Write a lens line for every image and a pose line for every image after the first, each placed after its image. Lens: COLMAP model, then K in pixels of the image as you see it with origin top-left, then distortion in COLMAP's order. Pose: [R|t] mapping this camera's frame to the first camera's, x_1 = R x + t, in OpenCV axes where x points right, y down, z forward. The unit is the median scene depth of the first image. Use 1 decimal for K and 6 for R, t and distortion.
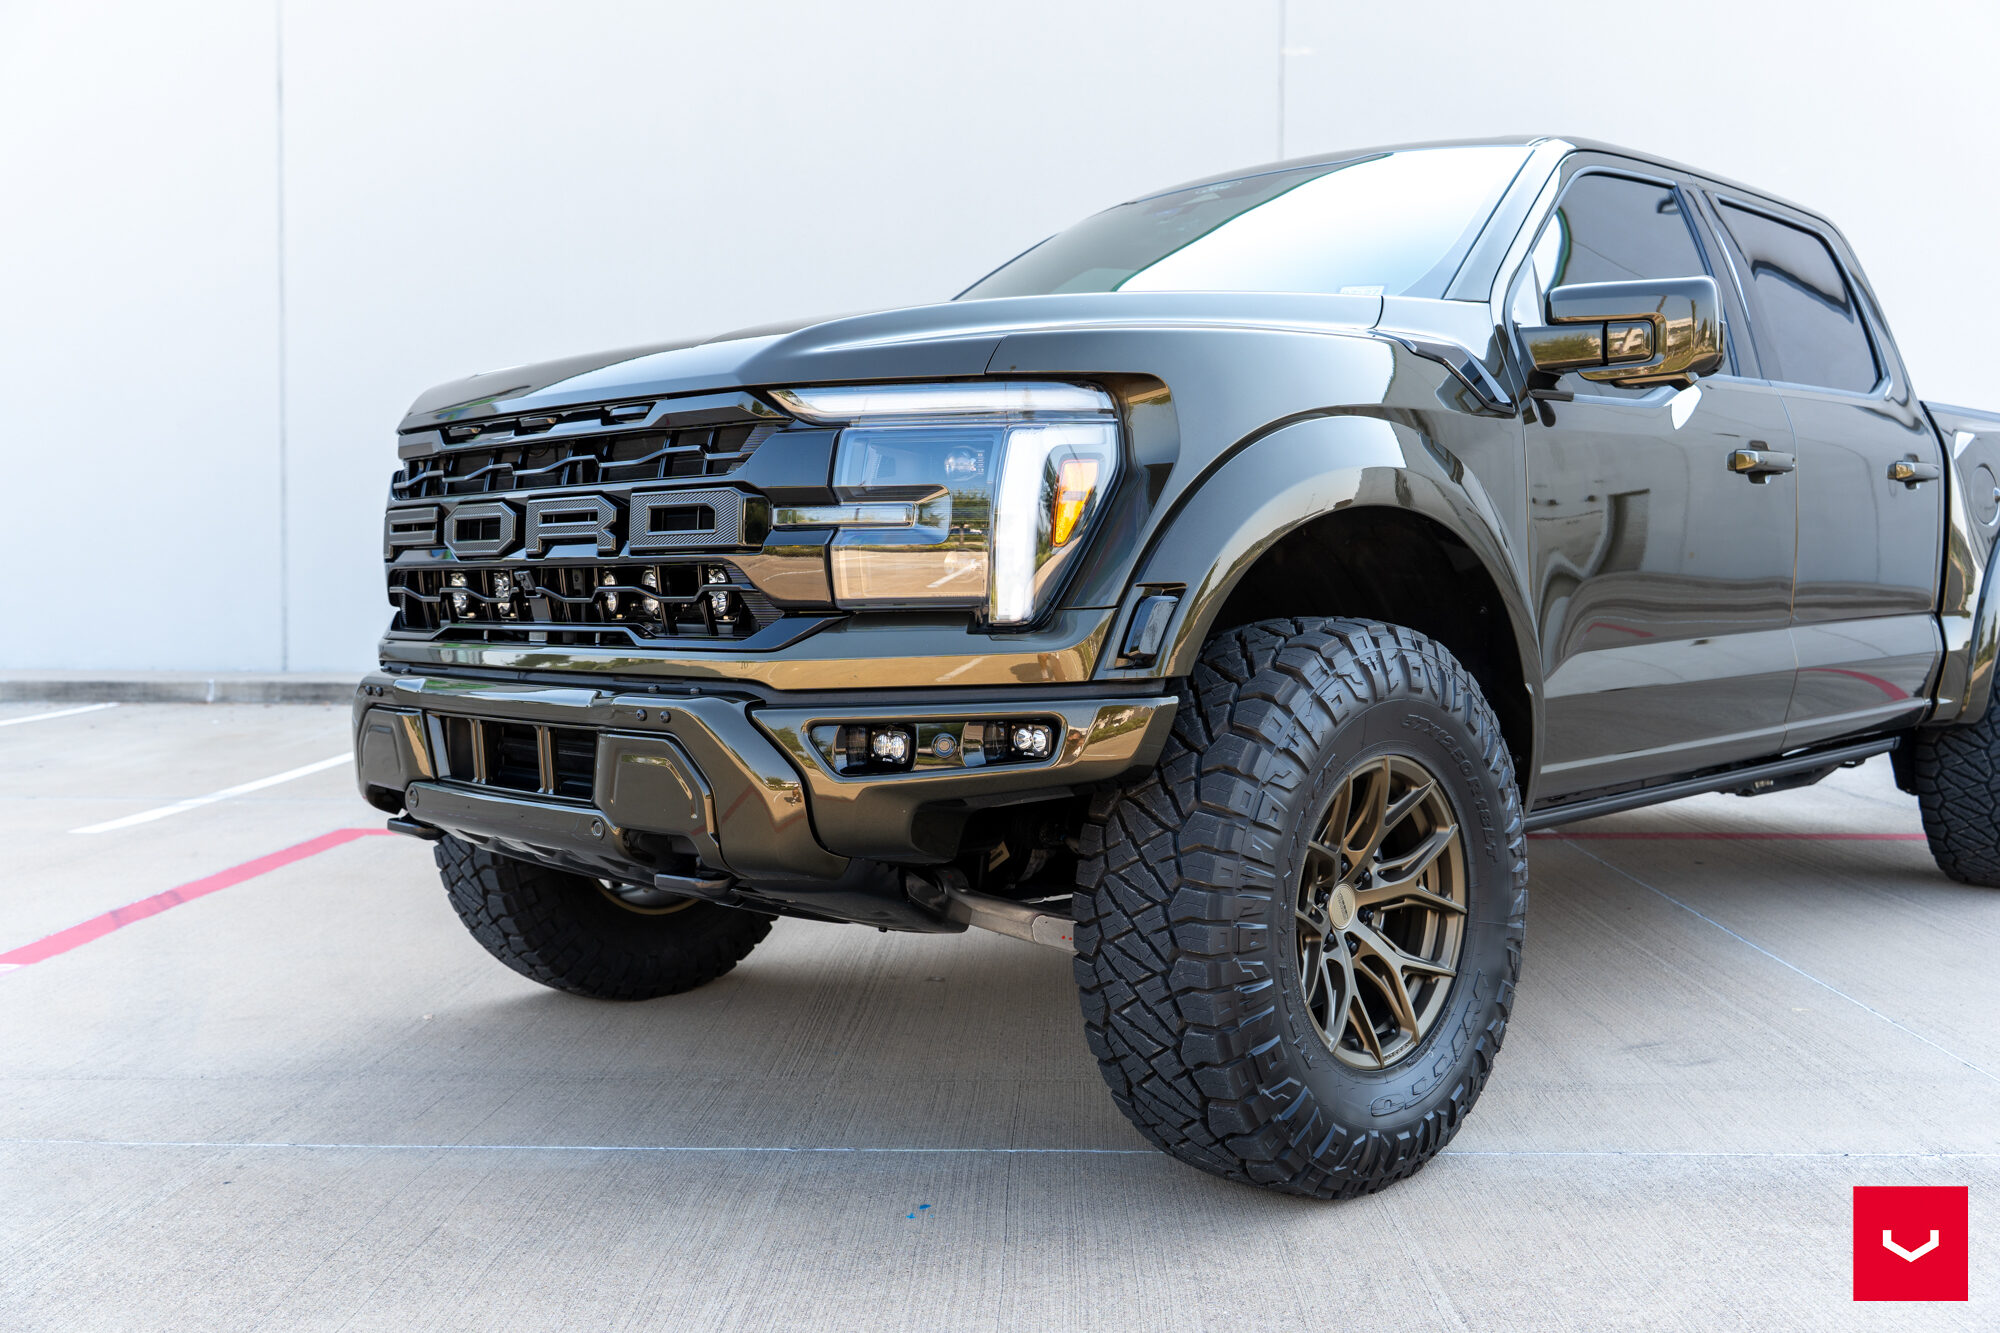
lens RADIAL K [[1890.1, 0, 994.7], [0, 1890.1, 667.4], [0, 0, 1]] dist [0.010573, 0.000000]
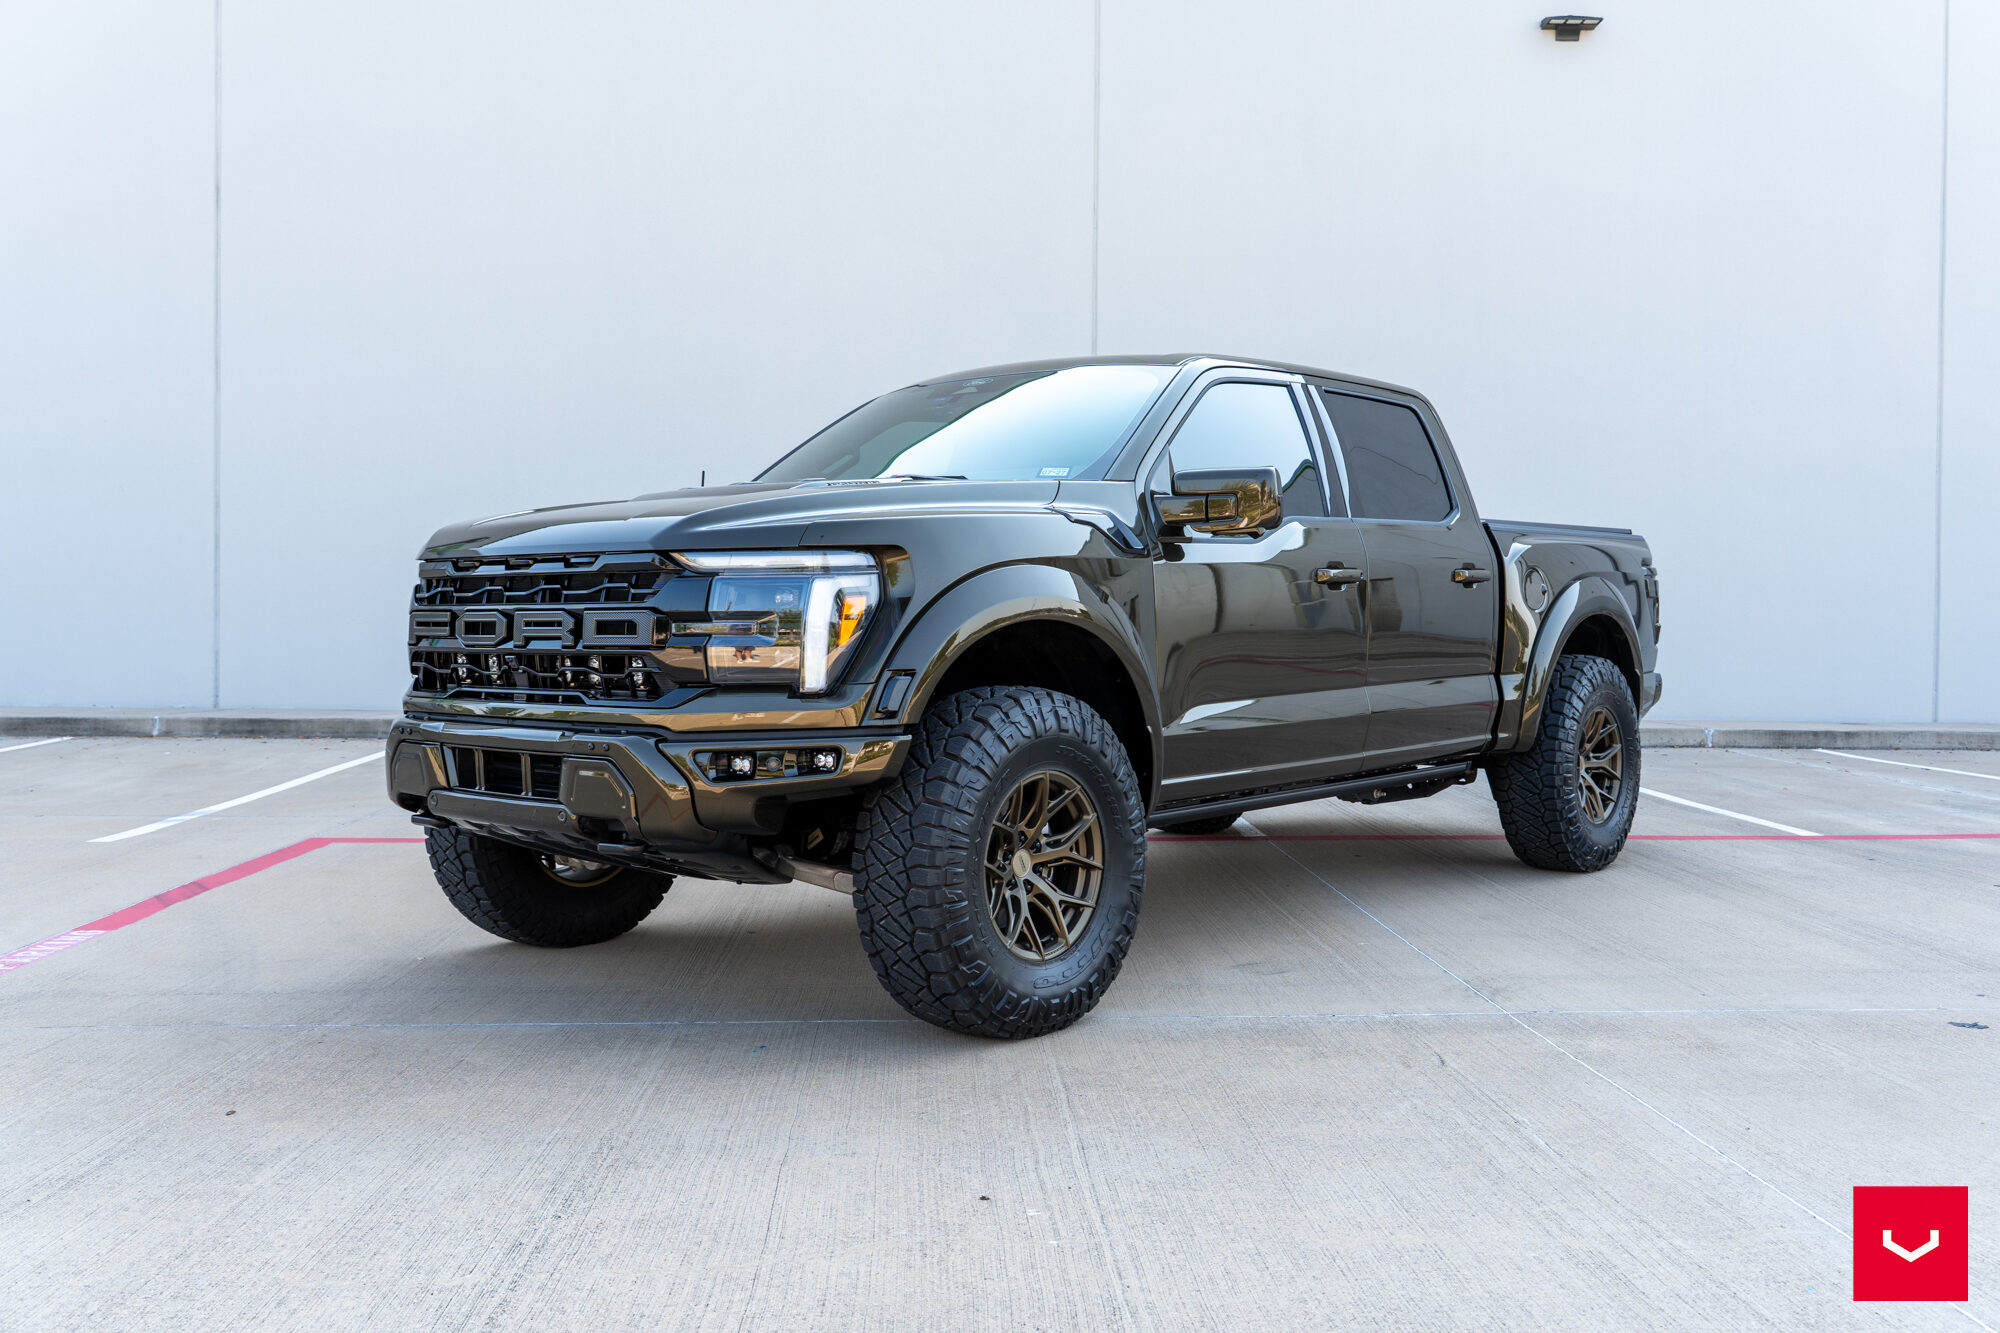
lens RADIAL K [[1848.7, 0, 1009.9], [0, 1848.7, 658.9], [0, 0, 1]] dist [0.005989, 0.000000]
pose [[0.997129, 0.002568, 0.075682, 0.051790], [-0.000886, 0.999752, -0.022246, -0.014525], [-0.075720, 0.022115, 0.996884, -0.592411]]
